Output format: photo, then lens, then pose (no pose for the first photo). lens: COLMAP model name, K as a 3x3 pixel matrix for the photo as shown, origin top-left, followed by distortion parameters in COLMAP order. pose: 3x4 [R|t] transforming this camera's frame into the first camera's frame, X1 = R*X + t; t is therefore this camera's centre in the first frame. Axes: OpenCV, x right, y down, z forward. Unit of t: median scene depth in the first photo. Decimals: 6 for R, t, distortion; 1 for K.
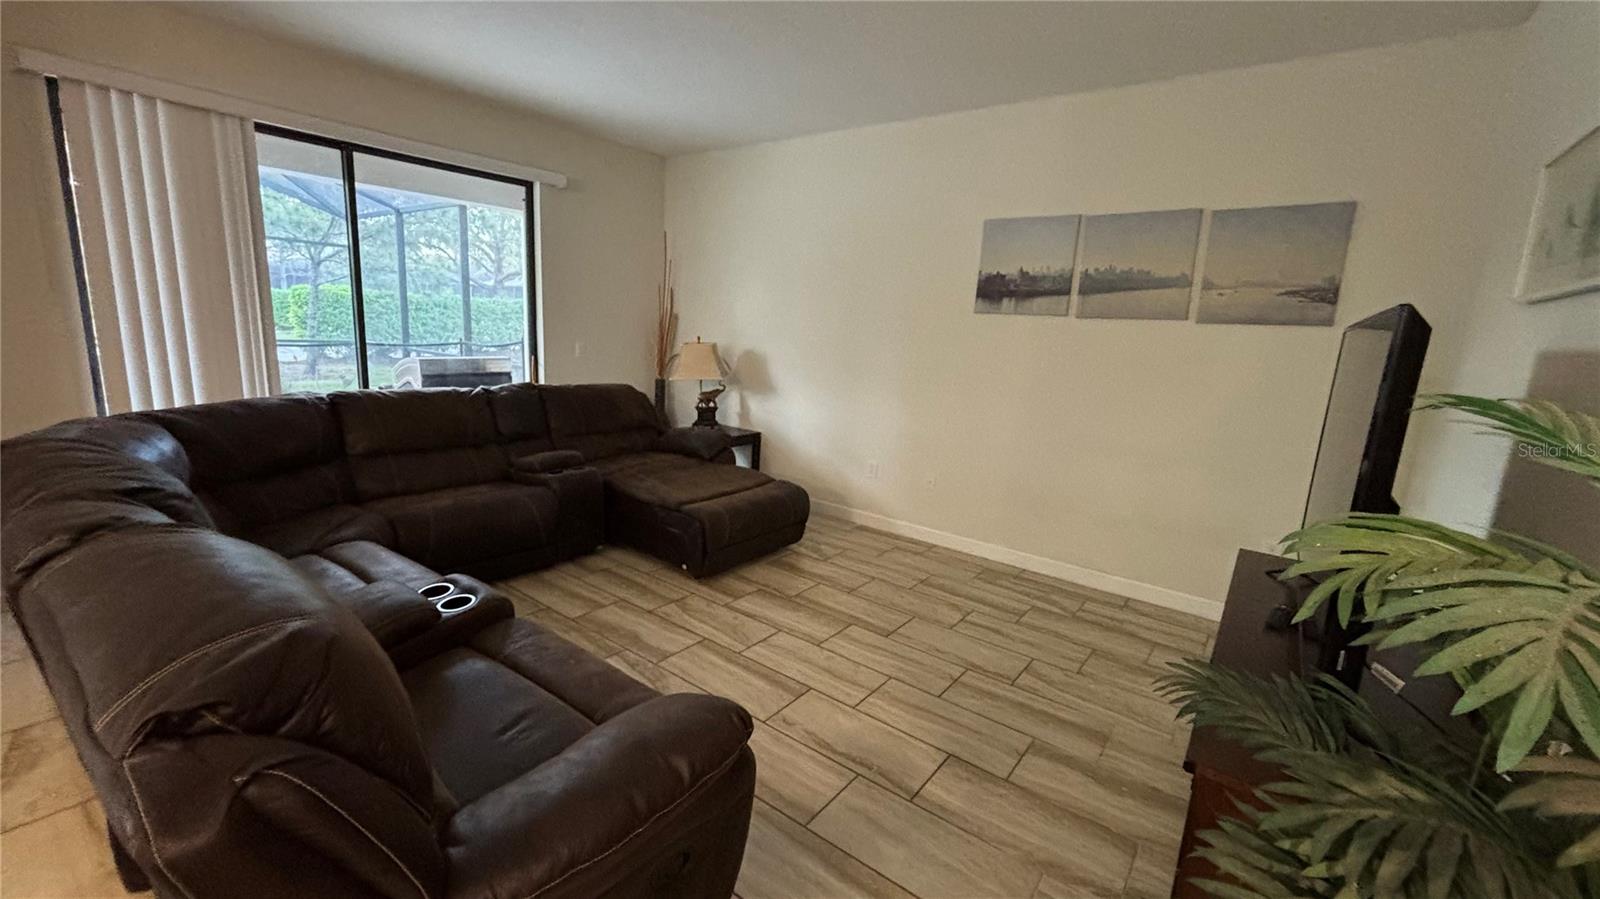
lens RADIAL K [[649.3, 0, 800.7], [0, 649.3, 450.8], [0, 0, 1]] dist [-0.000721, -0.000901]
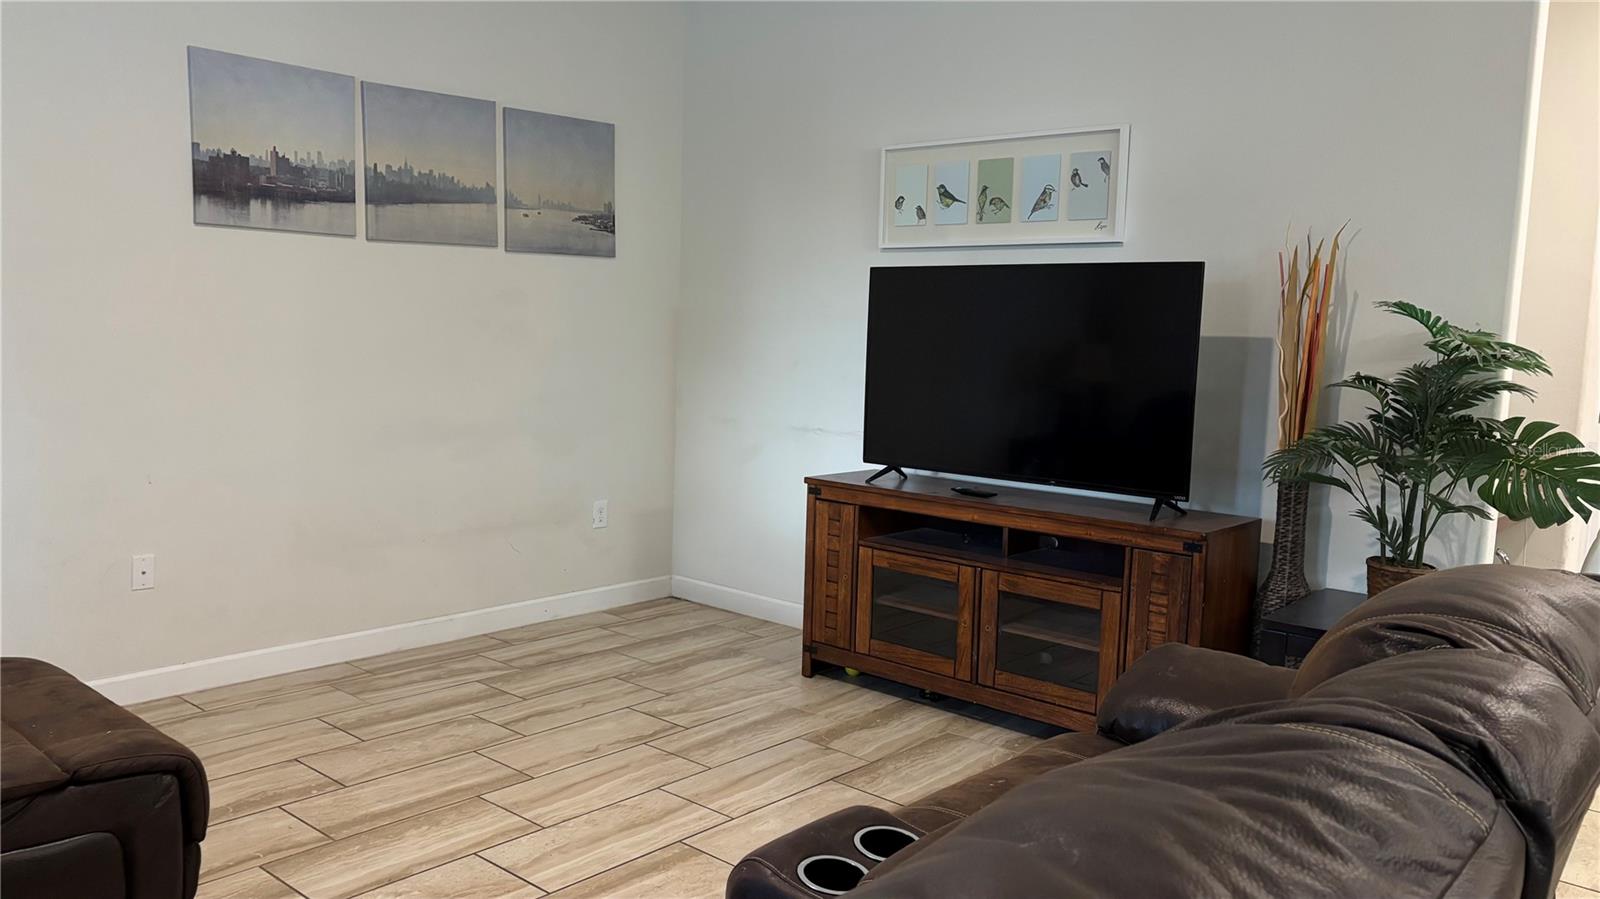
lens RADIAL K [[1214.7, 0, 796.9], [0, 1214.7, 459.0], [0, 0, 1]] dist [0.112449, -0.242685]
pose [[0.069334, -0.168575, 0.983247, -0.825950], [0.164751, 0.974020, 0.155375, -0.123085], [-0.983895, 0.151218, 0.095305, 0.548997]]
